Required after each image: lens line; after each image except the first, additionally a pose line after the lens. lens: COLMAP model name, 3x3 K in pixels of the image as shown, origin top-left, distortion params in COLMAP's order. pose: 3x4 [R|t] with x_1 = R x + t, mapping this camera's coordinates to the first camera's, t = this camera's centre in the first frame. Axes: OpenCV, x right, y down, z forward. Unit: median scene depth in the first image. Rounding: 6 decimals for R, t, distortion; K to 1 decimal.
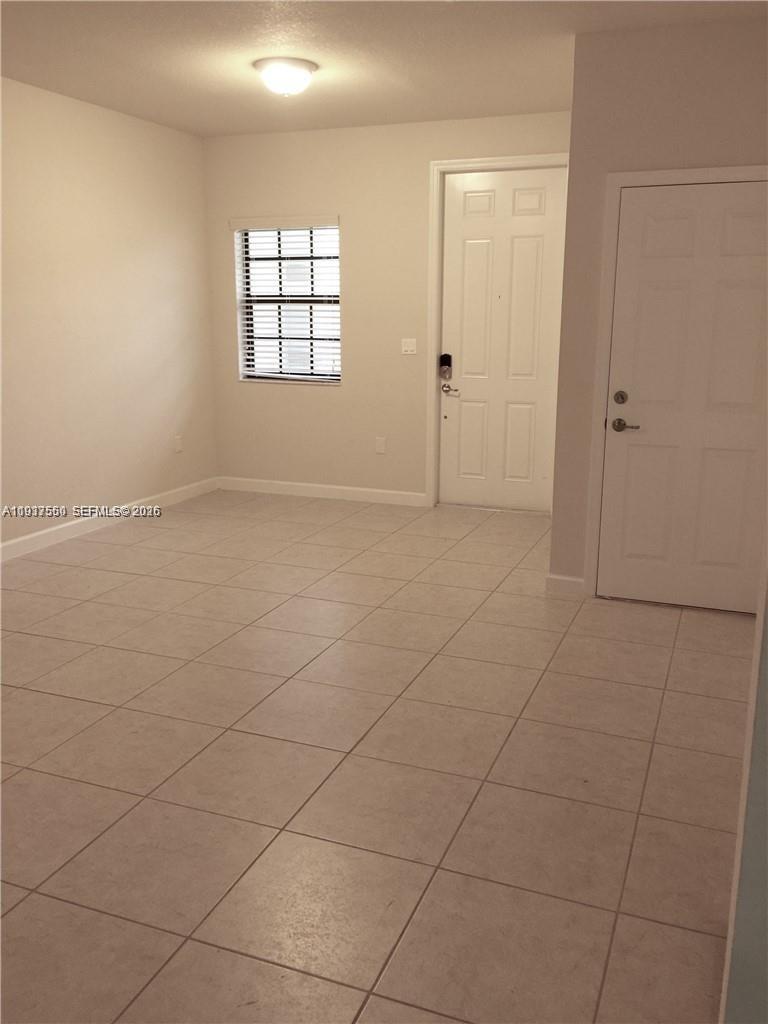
lens RADIAL K [[880.4, 0, 376.3], [0, 880.4, 504.2], [0, 0, 1]] dist [0.072165, -0.100028]
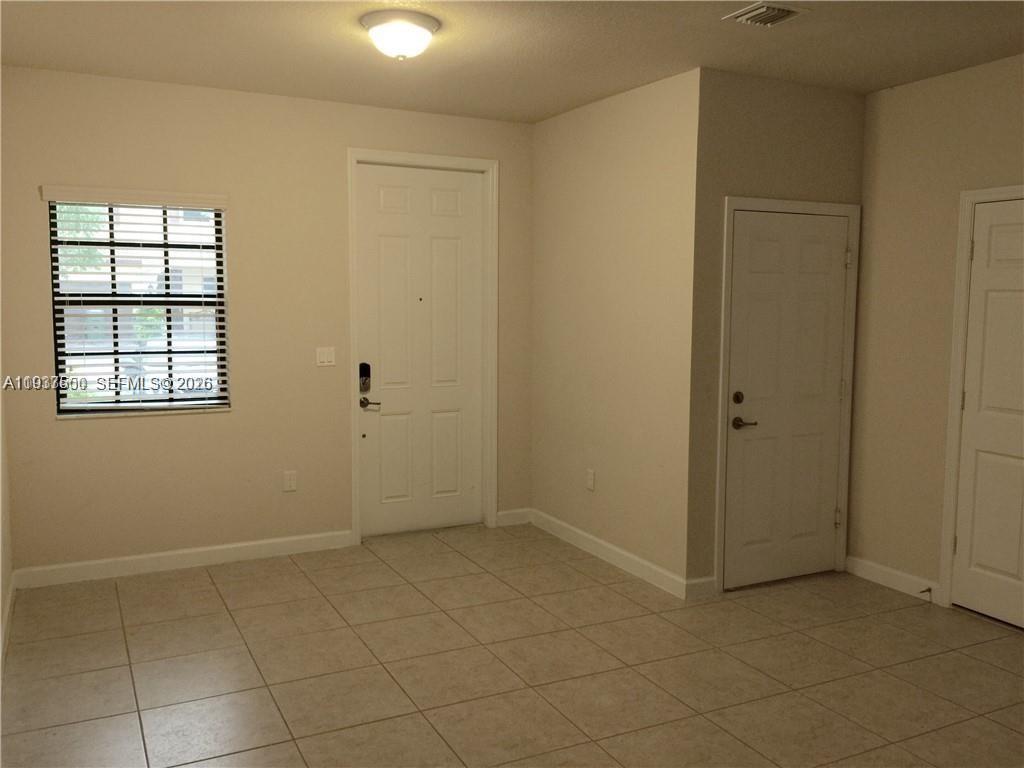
lens RADIAL K [[880.4, 0, 512.3], [0, 880.4, 380.0], [0, 0, 1]] dist [0.072165, -0.100028]
pose [[0.661124, -0.068096, 0.747180, -0.468210], [0.159750, 0.985813, -0.051507, -0.086740], [-0.733072, 0.153415, 0.662623, 0.325864]]
